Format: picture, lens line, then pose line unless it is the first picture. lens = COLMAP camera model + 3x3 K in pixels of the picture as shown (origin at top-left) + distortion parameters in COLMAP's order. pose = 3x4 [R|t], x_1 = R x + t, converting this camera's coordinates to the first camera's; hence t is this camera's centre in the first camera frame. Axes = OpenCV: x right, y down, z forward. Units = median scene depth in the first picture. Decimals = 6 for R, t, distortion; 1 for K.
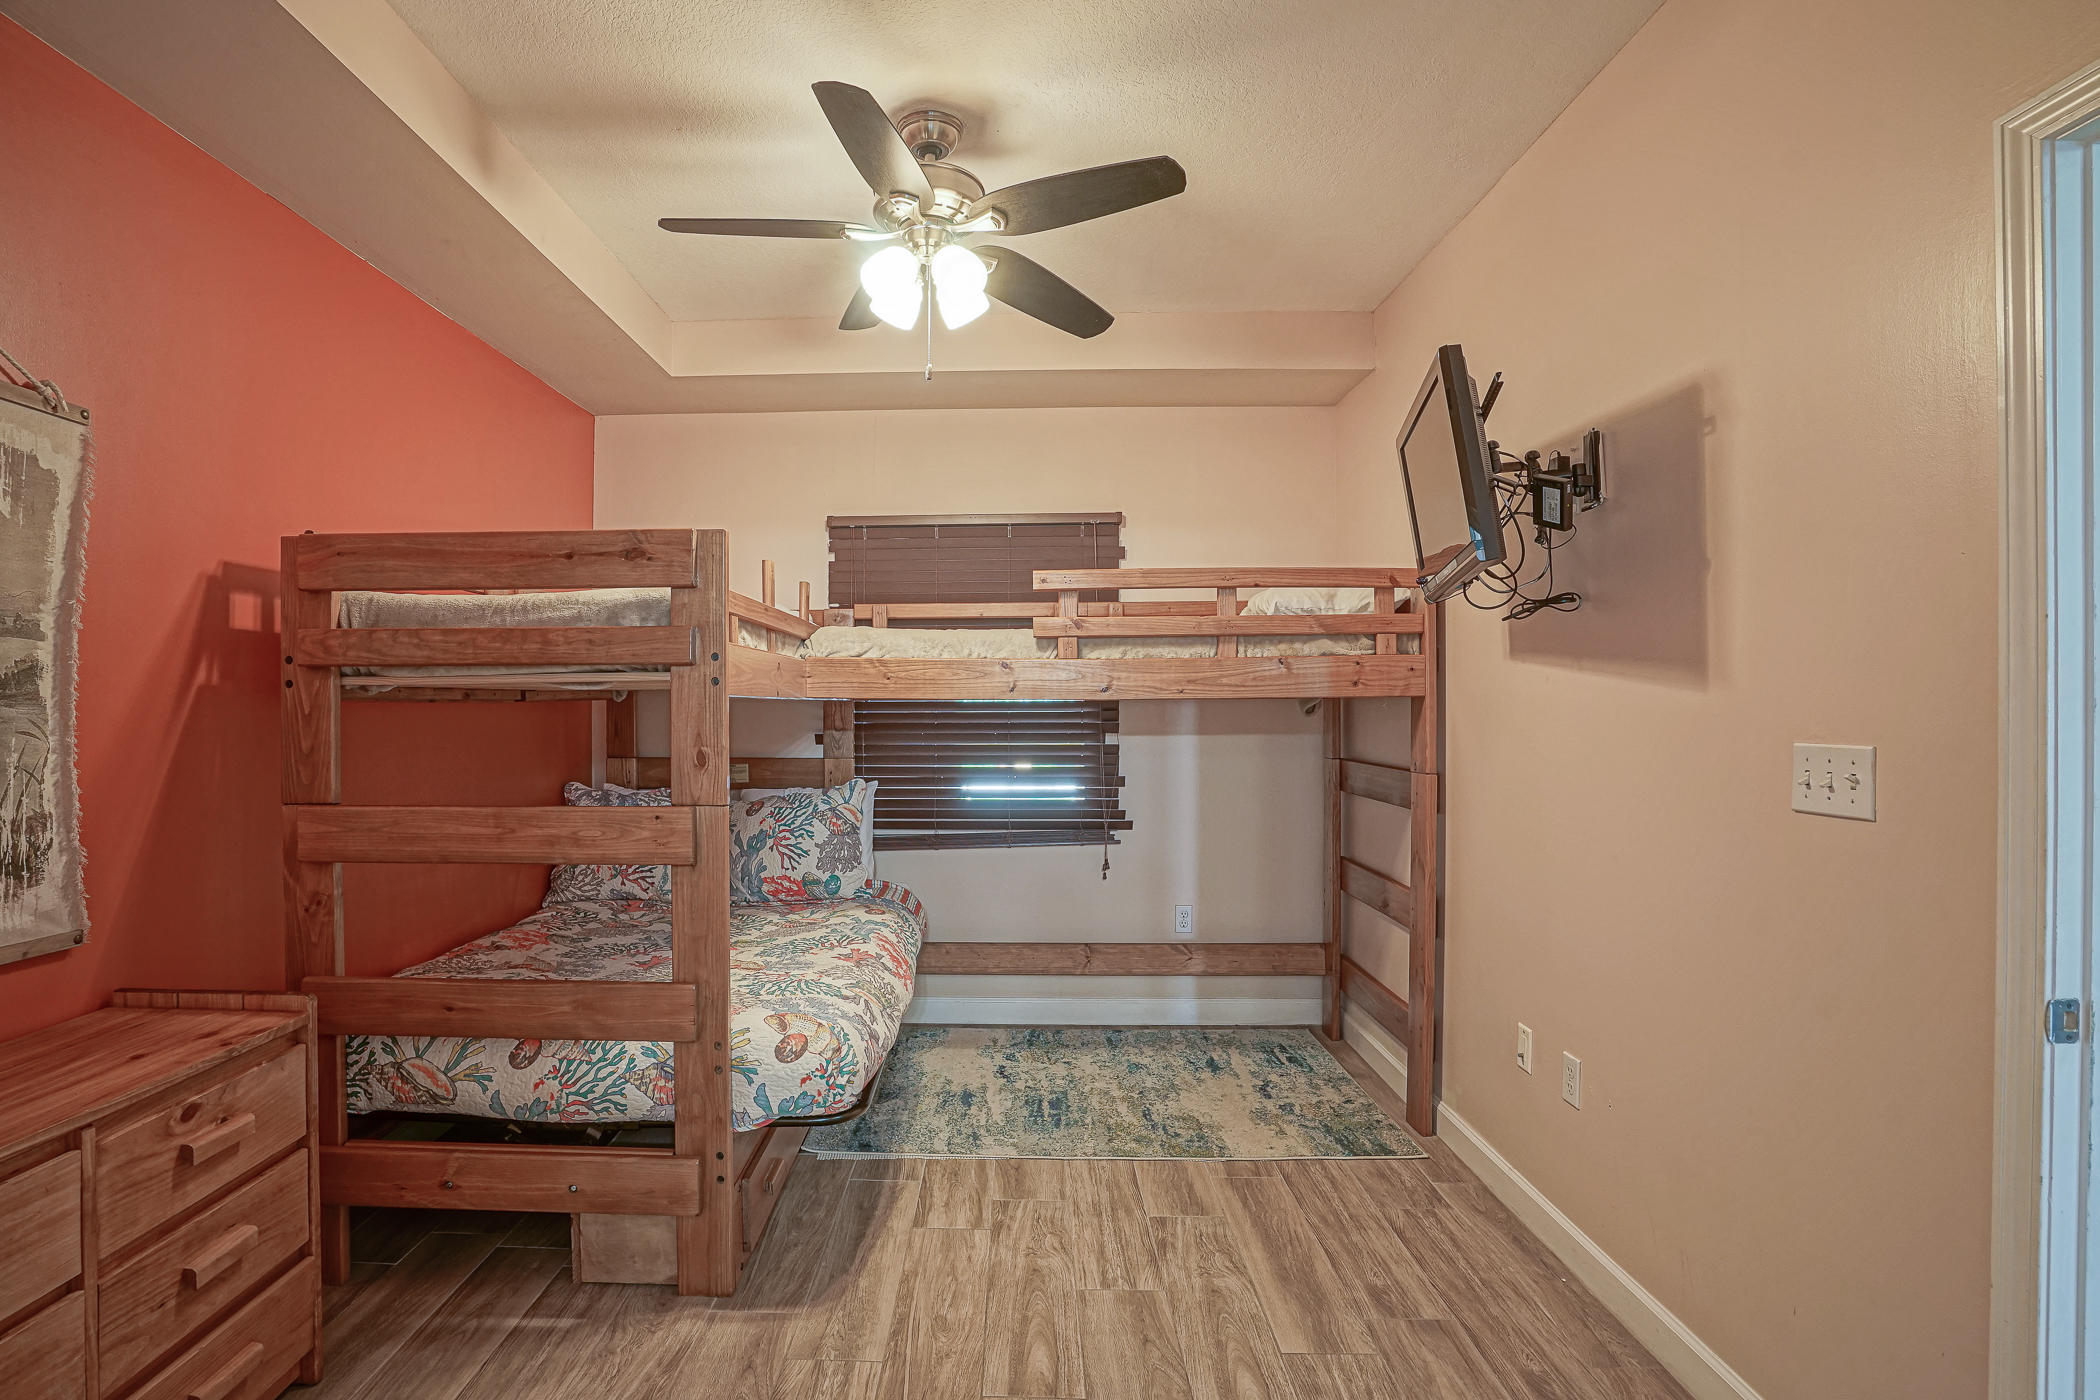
lens RADIAL K [[993.4, 0, 1050.0], [0, 993.4, 700.0], [0, 0, 1]] dist [-0.051980, 0.027036]
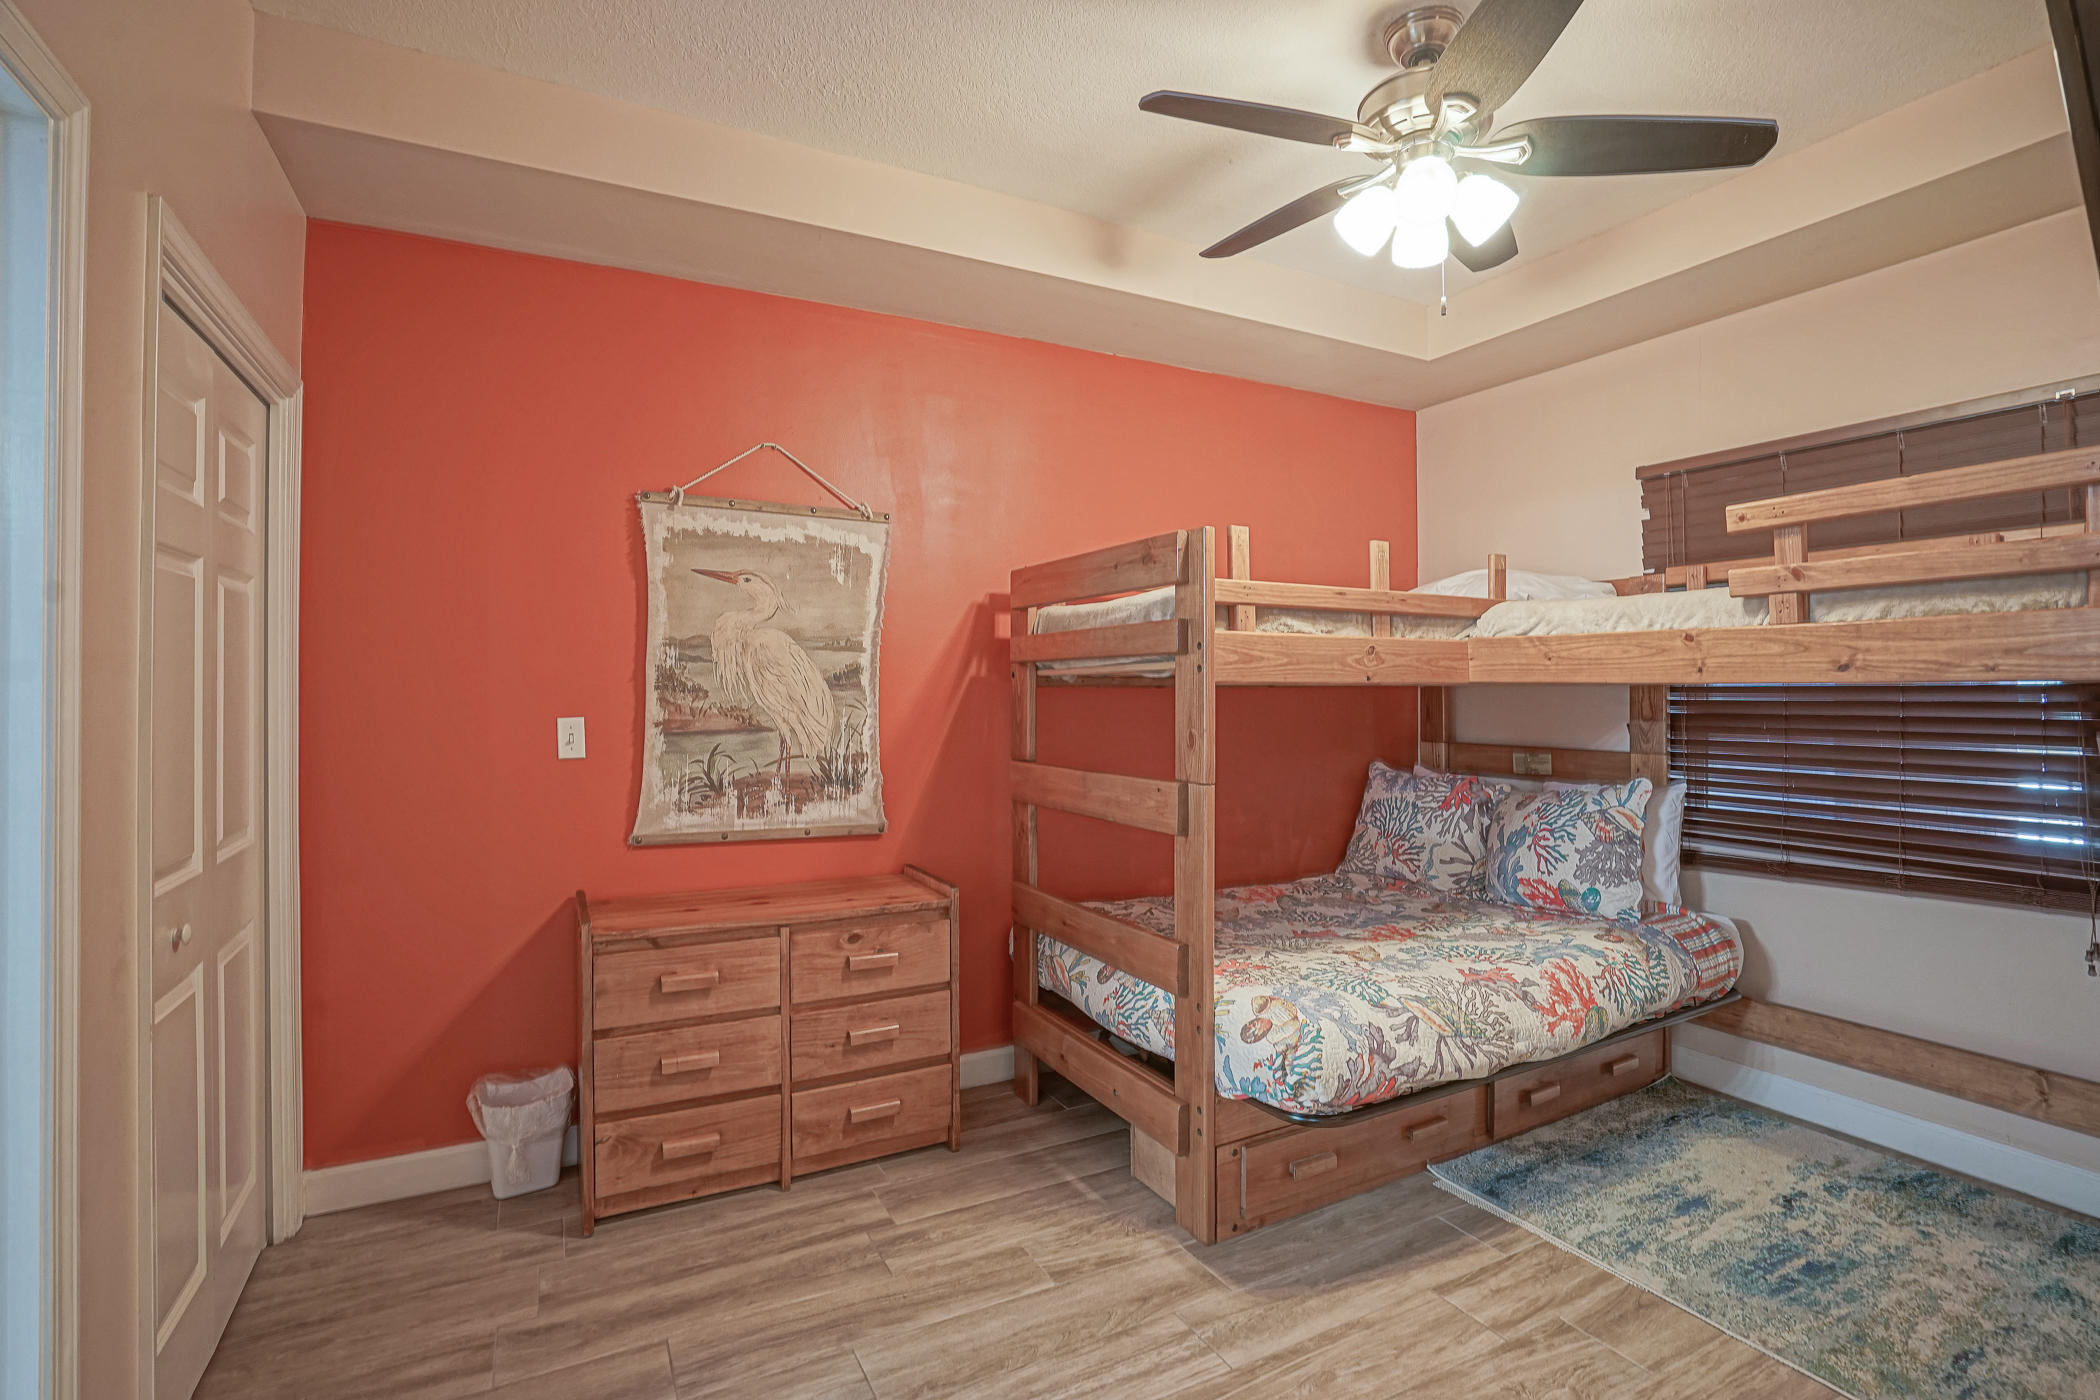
lens RADIAL K [[986.0, 0, 1052.8], [0, 986.0, 674.9], [0, 0, 1]] dist [-0.049729, 0.020073]
pose [[0.503731, -0.011120, -0.863789, 0.497587], [0.004084, 0.999937, -0.010492, -0.001290], [0.863851, 0.001757, 0.503744, 0.312410]]
